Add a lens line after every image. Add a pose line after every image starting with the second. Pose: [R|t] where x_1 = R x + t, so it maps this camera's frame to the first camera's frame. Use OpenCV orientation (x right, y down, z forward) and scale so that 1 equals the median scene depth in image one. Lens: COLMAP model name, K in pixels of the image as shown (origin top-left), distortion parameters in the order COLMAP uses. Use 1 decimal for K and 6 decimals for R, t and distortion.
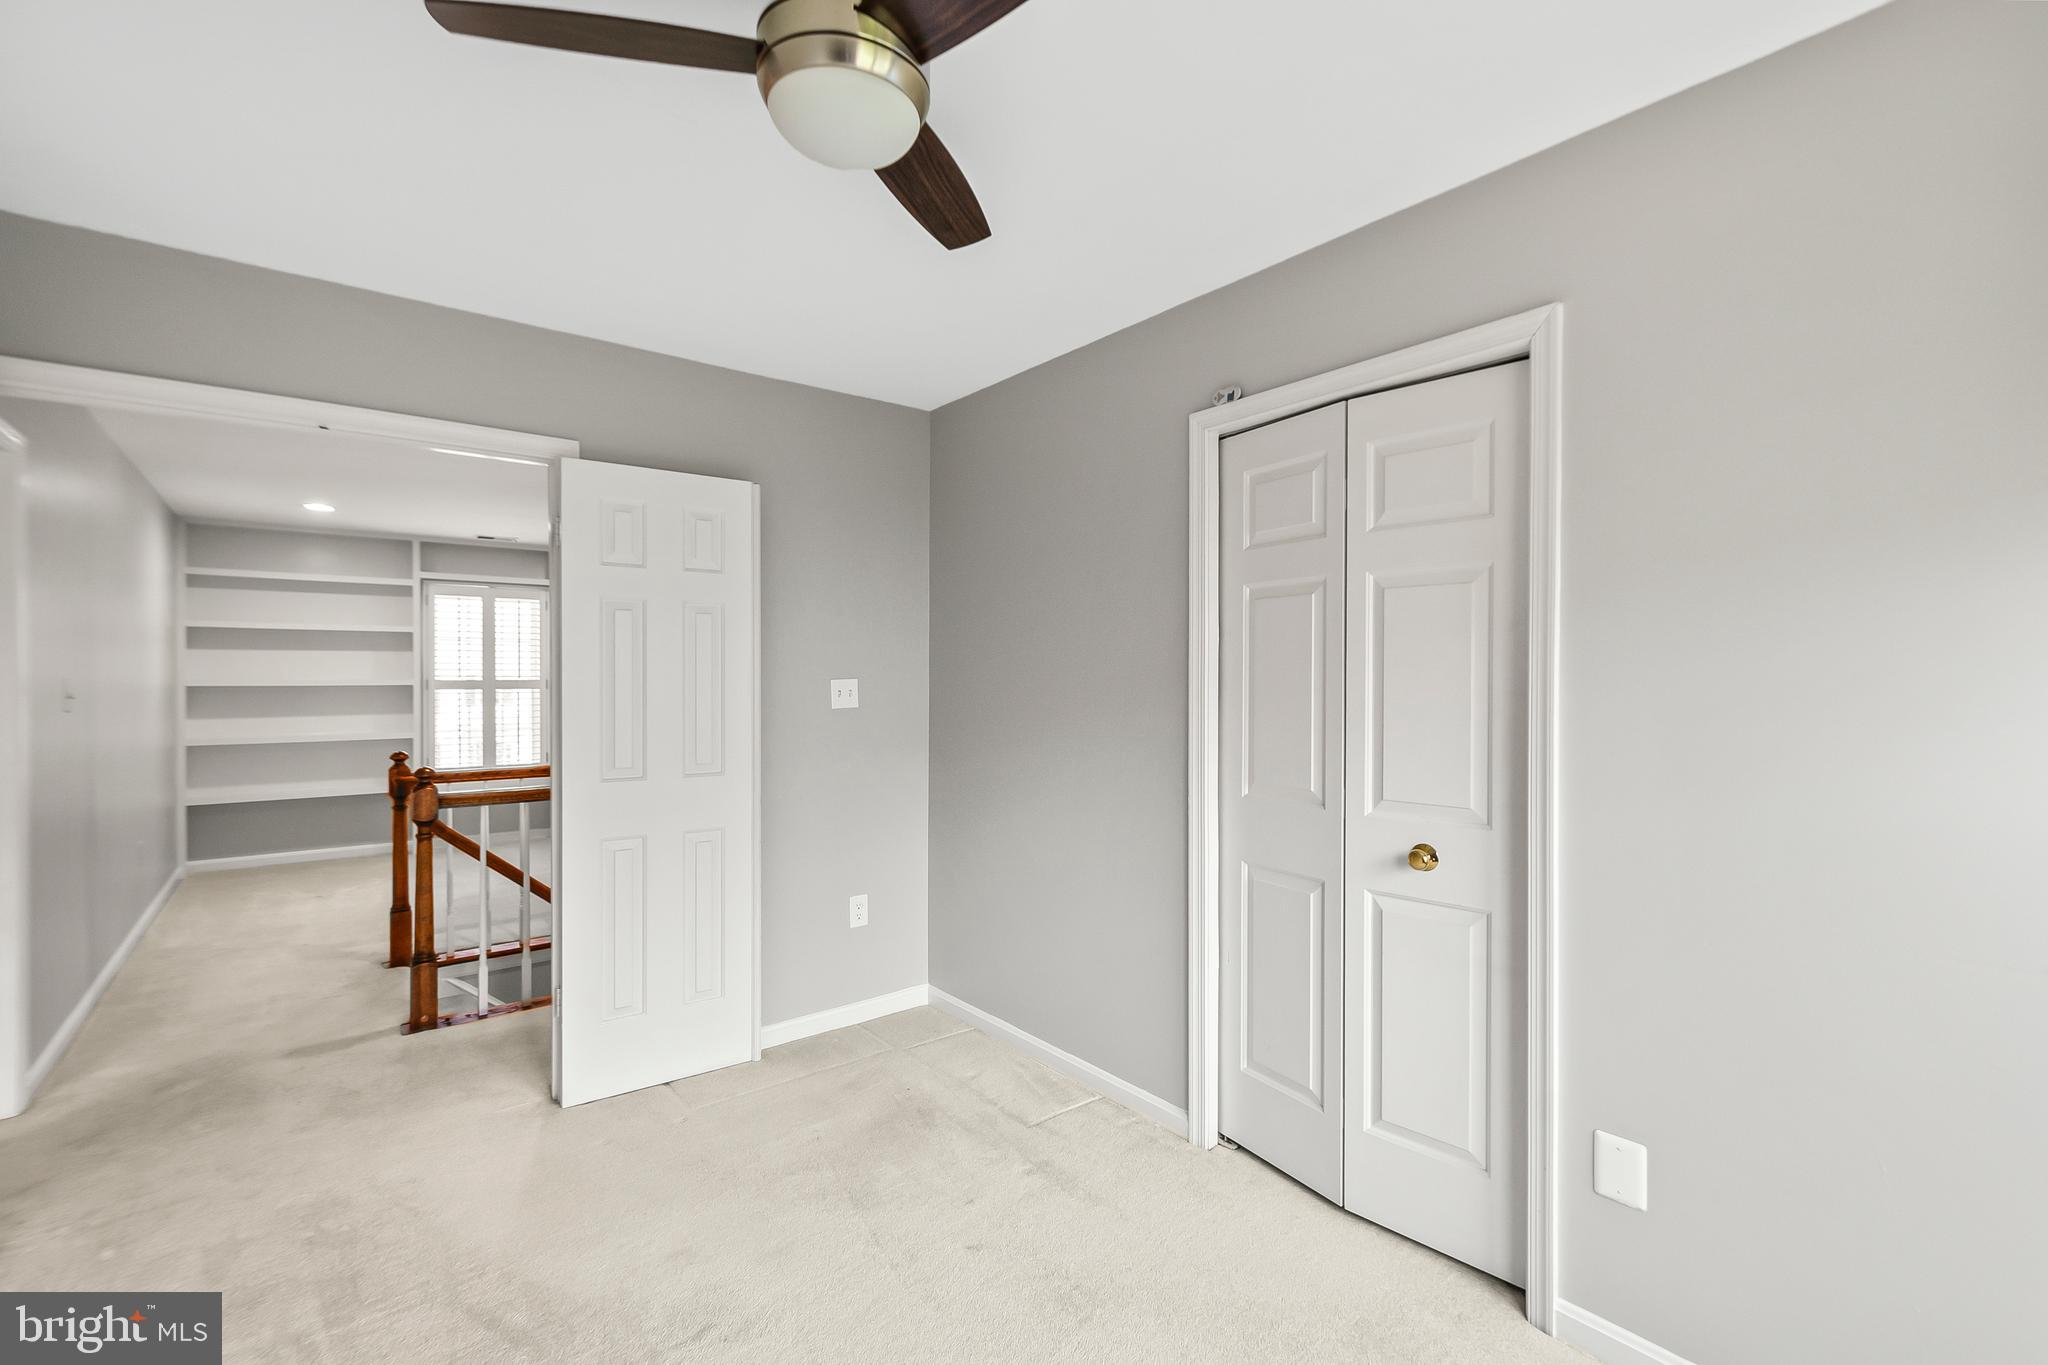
lens RADIAL K [[899.4, 0, 1013.7], [0, 899.4, 689.6], [0, 0, 1]] dist [0.008402, -0.000713]
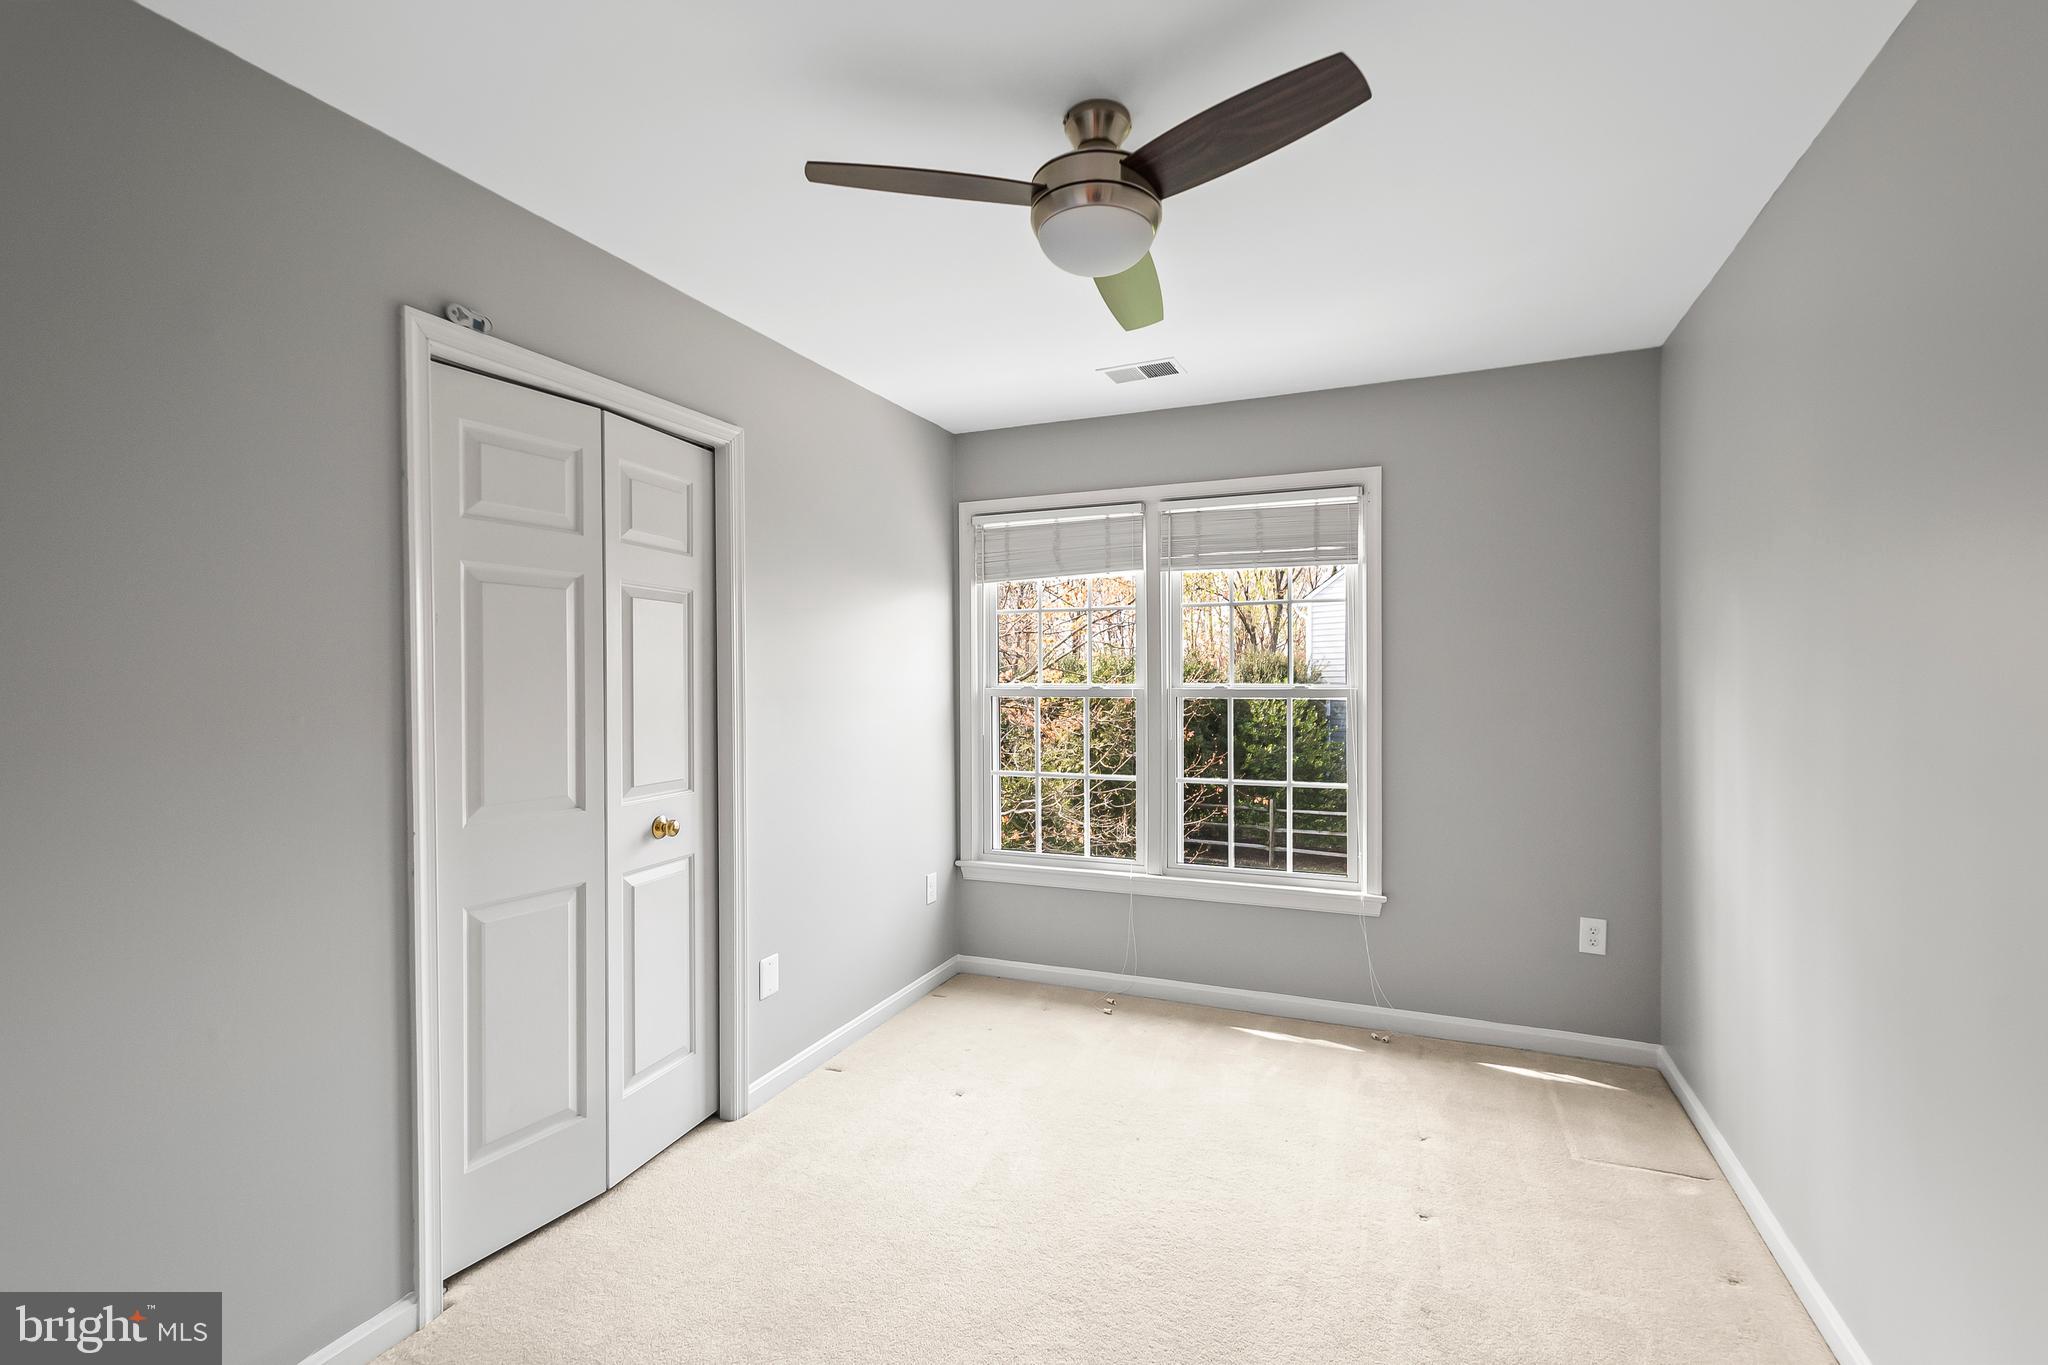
lens RADIAL K [[899.4, 0, 1030.8], [0, 899.4, 680.6], [0, 0, 1]] dist [0.008402, -0.000713]
pose [[-0.474885, -0.011504, 0.879973, -0.482471], [0.008886, 0.999801, 0.017866, -0.014312], [-0.880003, 0.016304, -0.474688, 0.660287]]
